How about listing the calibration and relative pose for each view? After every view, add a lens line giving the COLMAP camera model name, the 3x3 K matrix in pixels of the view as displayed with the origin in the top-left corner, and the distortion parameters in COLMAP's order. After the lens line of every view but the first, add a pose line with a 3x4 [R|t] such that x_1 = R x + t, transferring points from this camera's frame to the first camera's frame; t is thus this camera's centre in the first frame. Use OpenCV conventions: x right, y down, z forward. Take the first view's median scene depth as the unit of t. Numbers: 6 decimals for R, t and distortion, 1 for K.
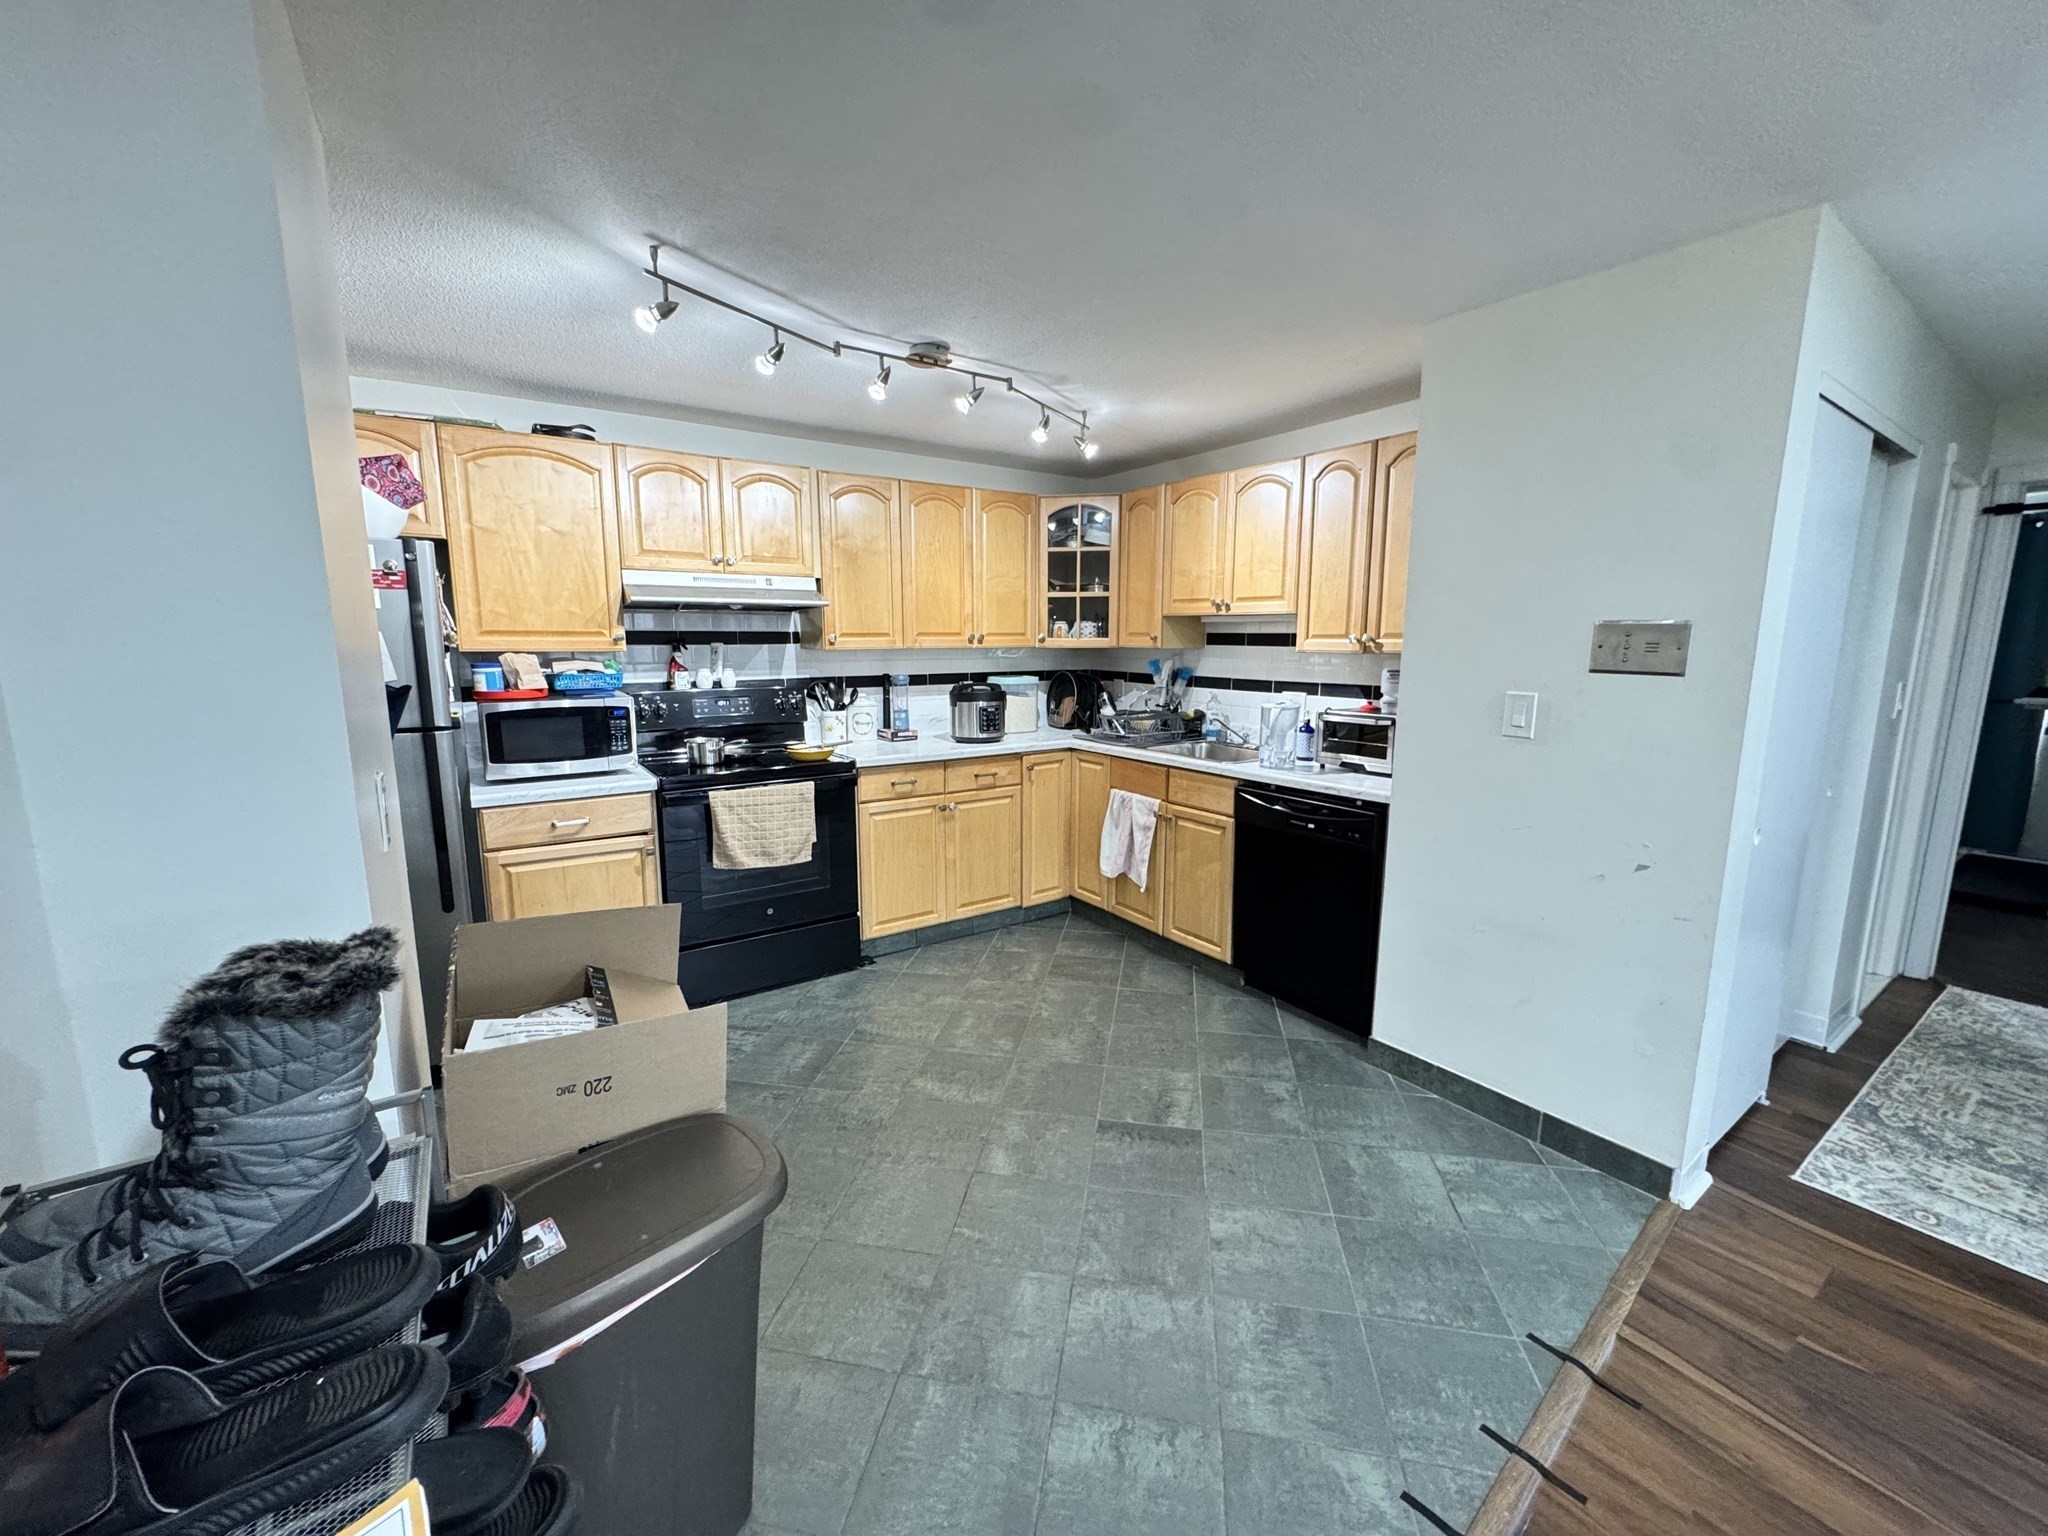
lens RADIAL K [[818.3, 0, 1024.1], [0, 818.3, 766.2], [0, 0, 1]] dist [-0.001682, 0.000920]
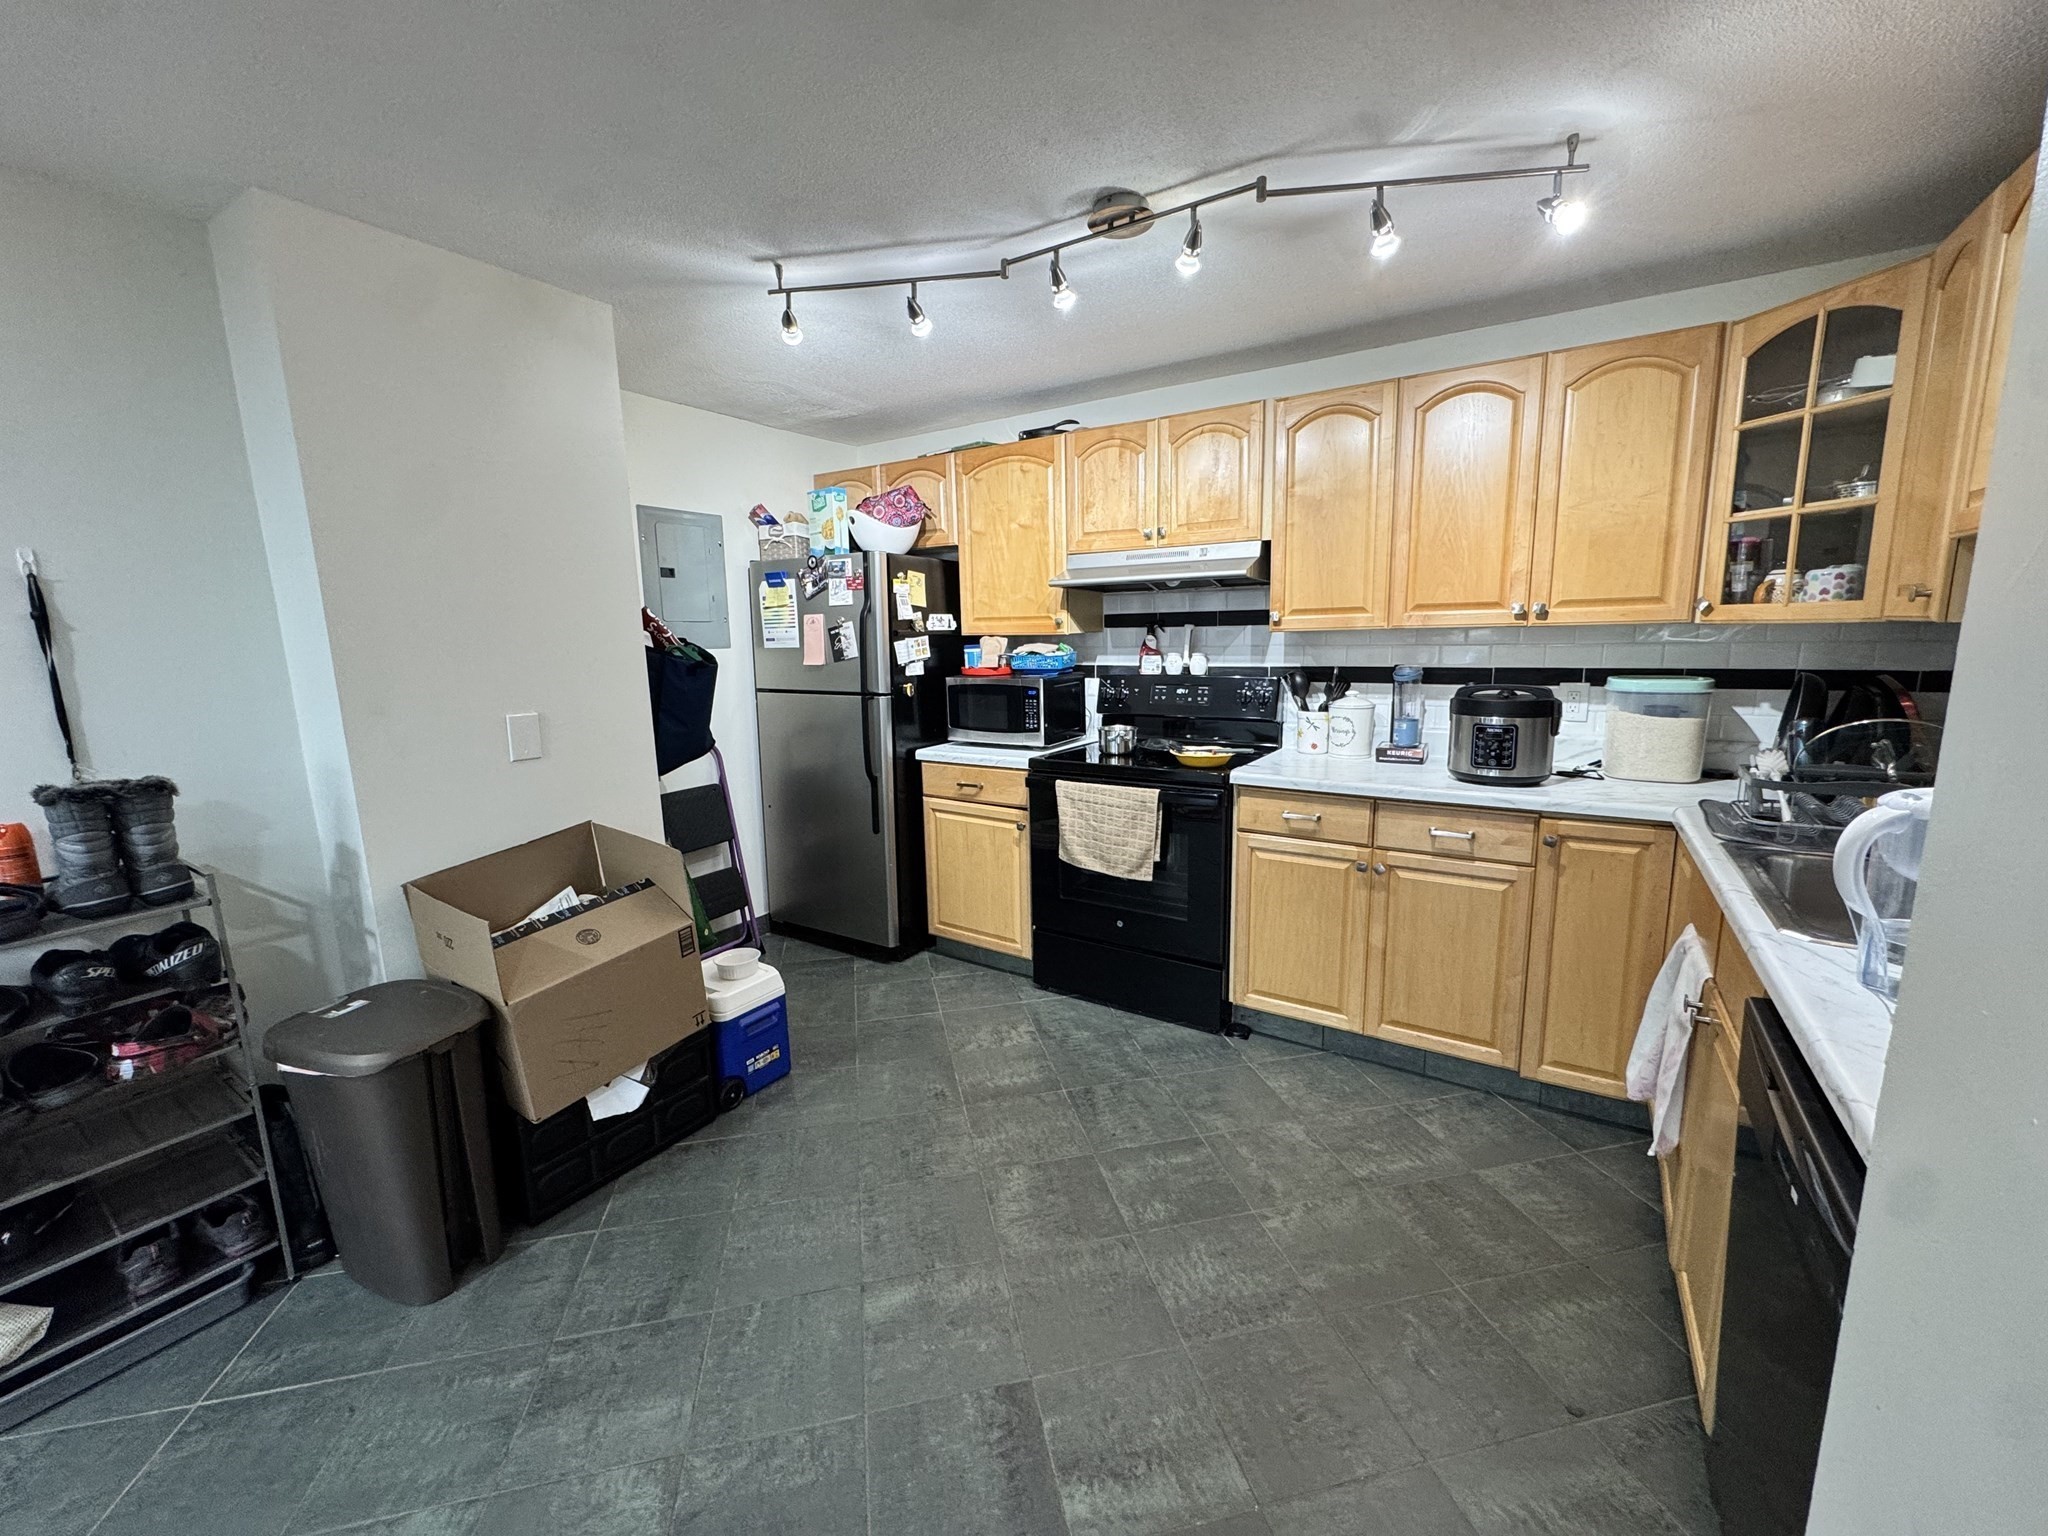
lens RADIAL K [[818.3, 0, 1022.4], [0, 818.3, 766.7], [0, 0, 1]] dist [-0.001682, 0.000920]
pose [[0.377273, 0.146313, -0.914471, 0.441228], [-0.123824, 0.986544, 0.106760, -0.075009], [0.917787, 0.072956, 0.390314, 0.529093]]
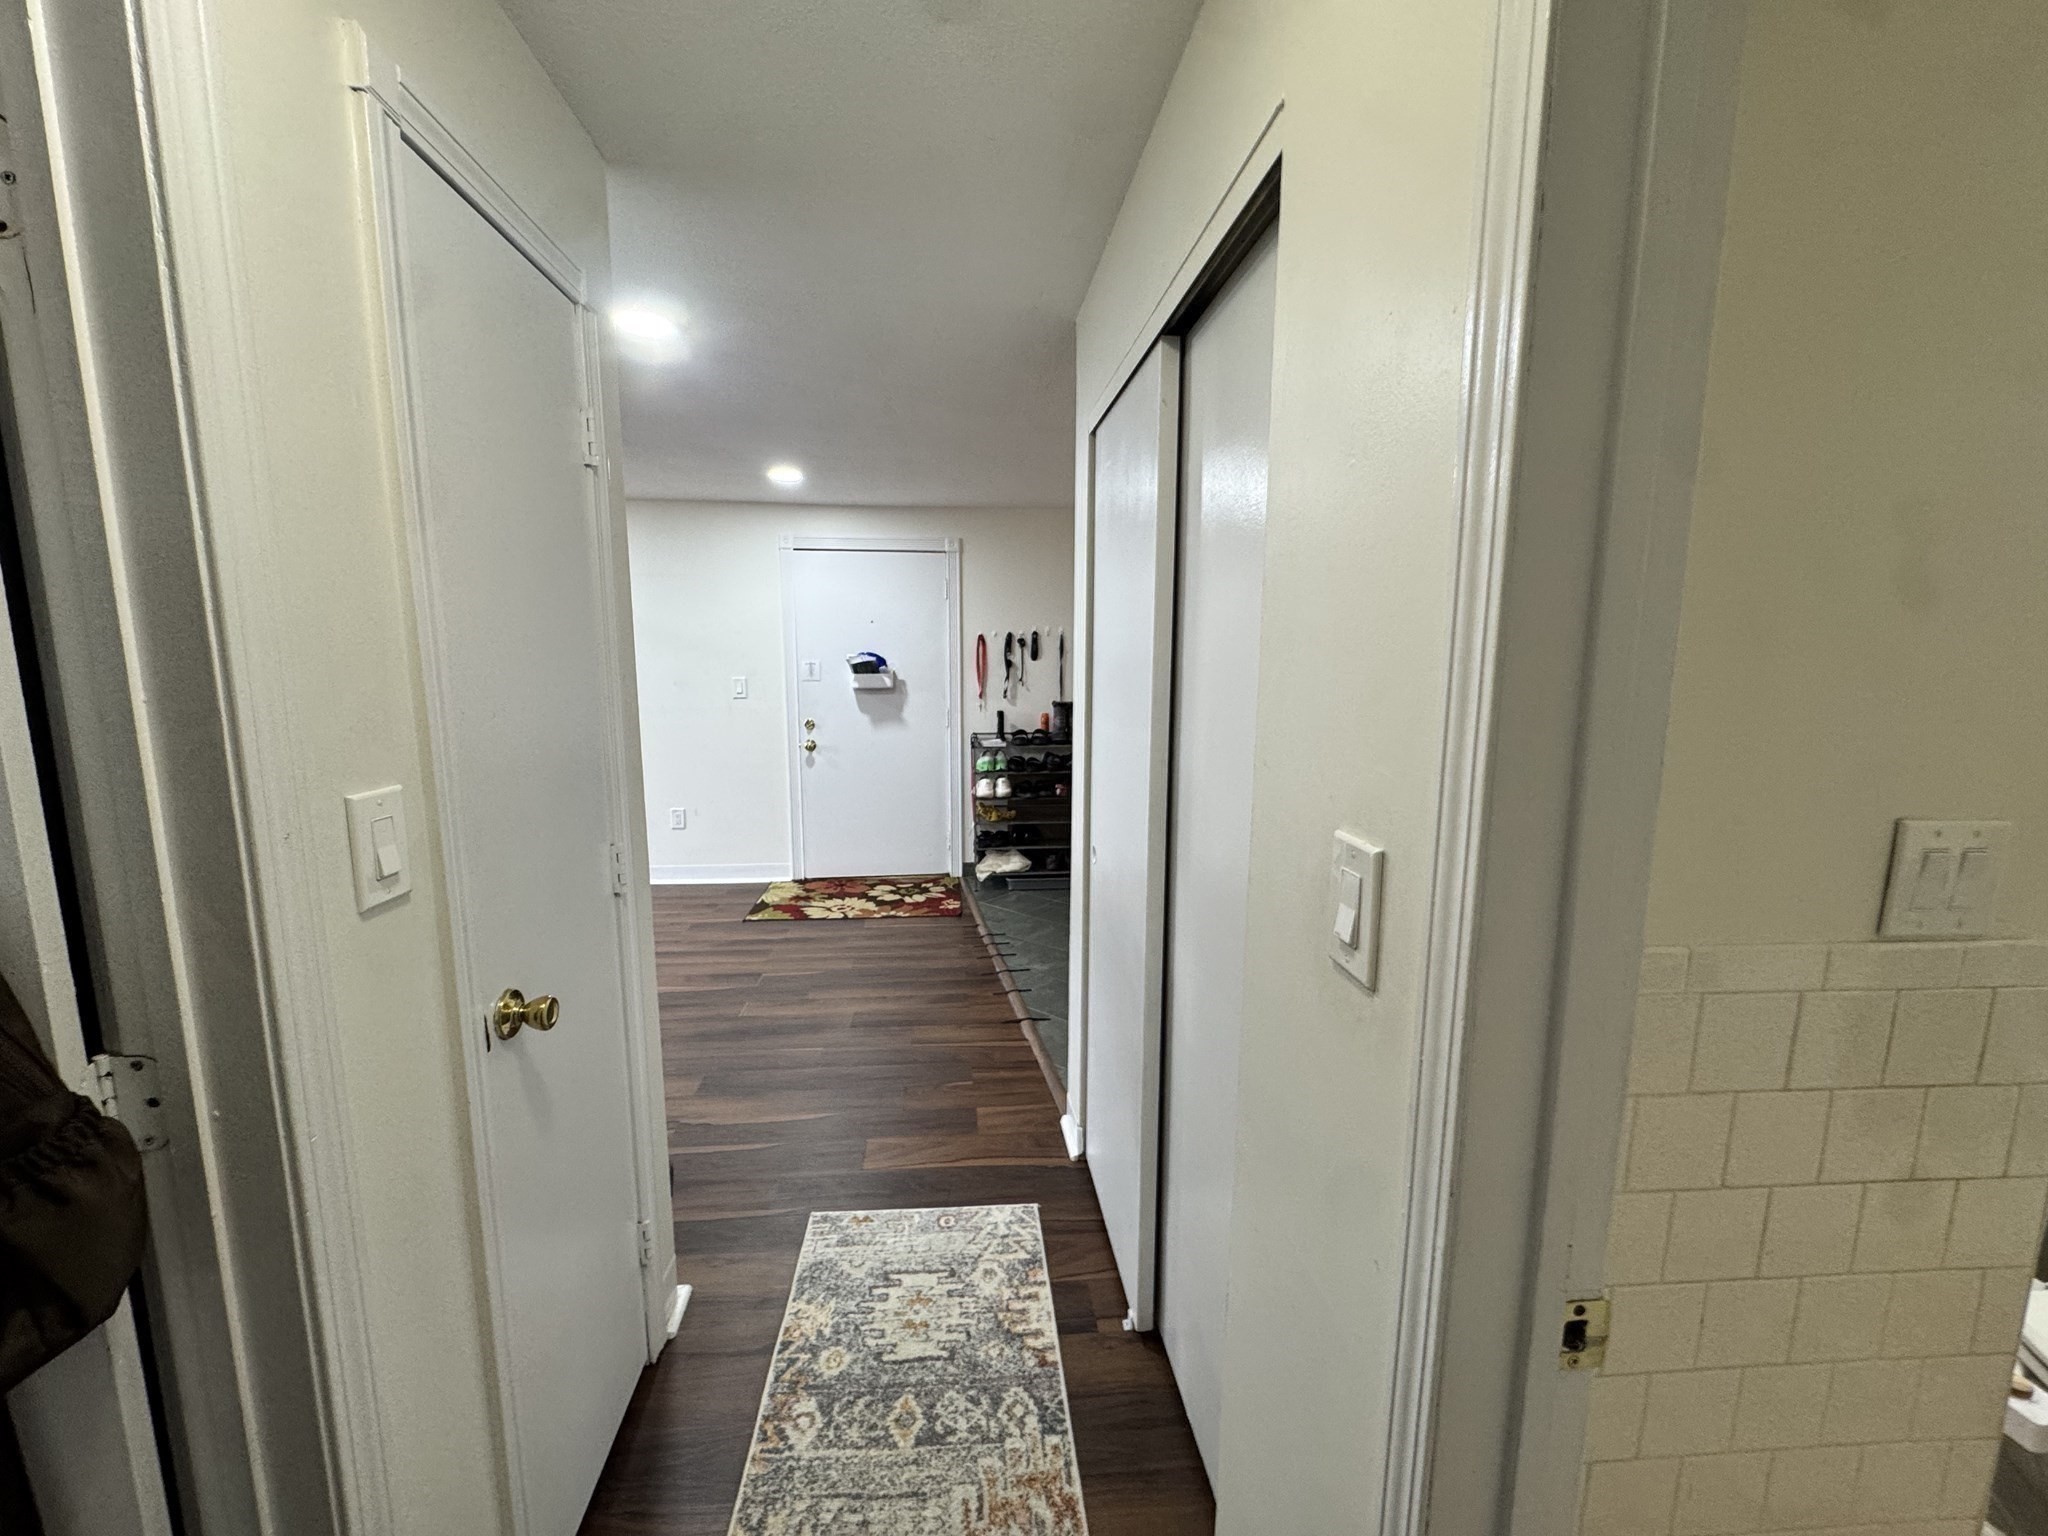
lens RADIAL K [[818.3, 0, 1019.1], [0, 818.3, 770.2], [0, 0, 1]] dist [-0.001682, 0.000920]
pose [[-0.499146, 0.121871, -0.857905, 1.141013], [-0.137877, 0.966276, 0.217486, -0.139196], [0.855478, 0.226843, -0.465510, 0.871448]]
